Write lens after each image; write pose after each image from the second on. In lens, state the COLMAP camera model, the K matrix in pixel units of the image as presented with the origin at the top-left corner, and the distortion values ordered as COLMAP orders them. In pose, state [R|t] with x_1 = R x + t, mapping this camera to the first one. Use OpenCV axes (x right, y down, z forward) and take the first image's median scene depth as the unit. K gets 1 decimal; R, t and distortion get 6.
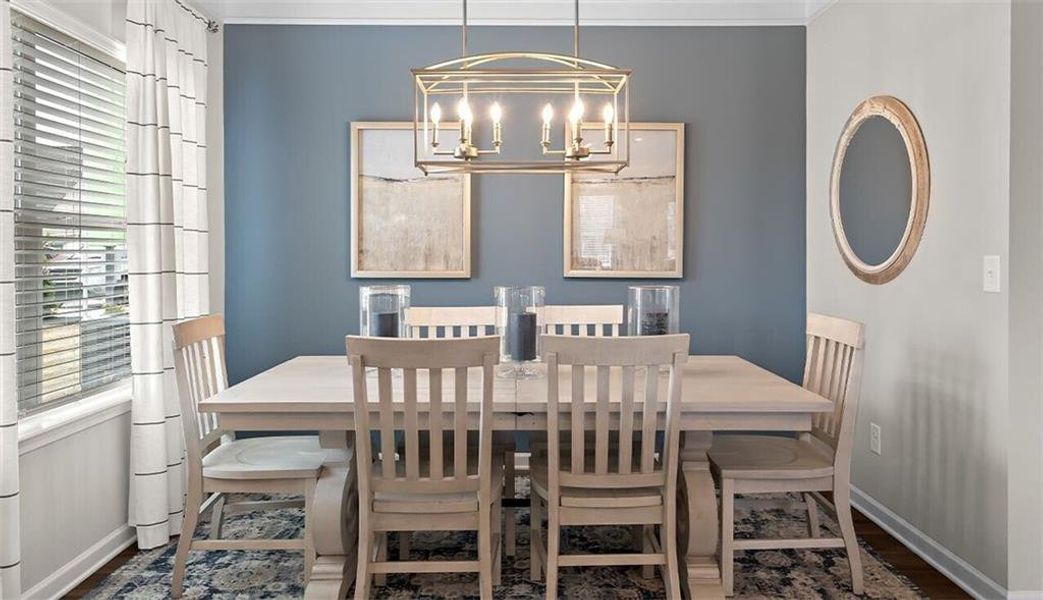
lens RADIAL K [[664.6, 0, 523.4], [0, 664.6, 255.1], [0, 0, 1]] dist [0.001689, 0.003315]
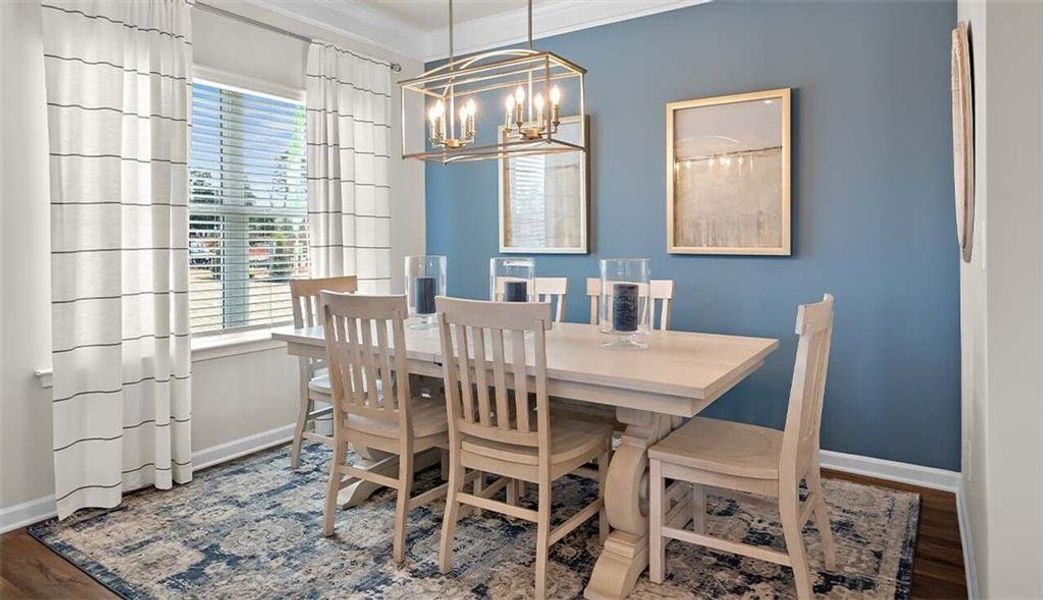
lens RADIAL K [[594.0, 0, 552.7], [0, 594.0, 236.2], [0, 0, 1]] dist [0.000898, -0.000128]
pose [[0.847870, -0.007163, -0.530155, 0.543709], [0.004263, 0.999969, -0.006693, 0.016025], [0.530187, 0.003415, 0.847874, 0.165123]]
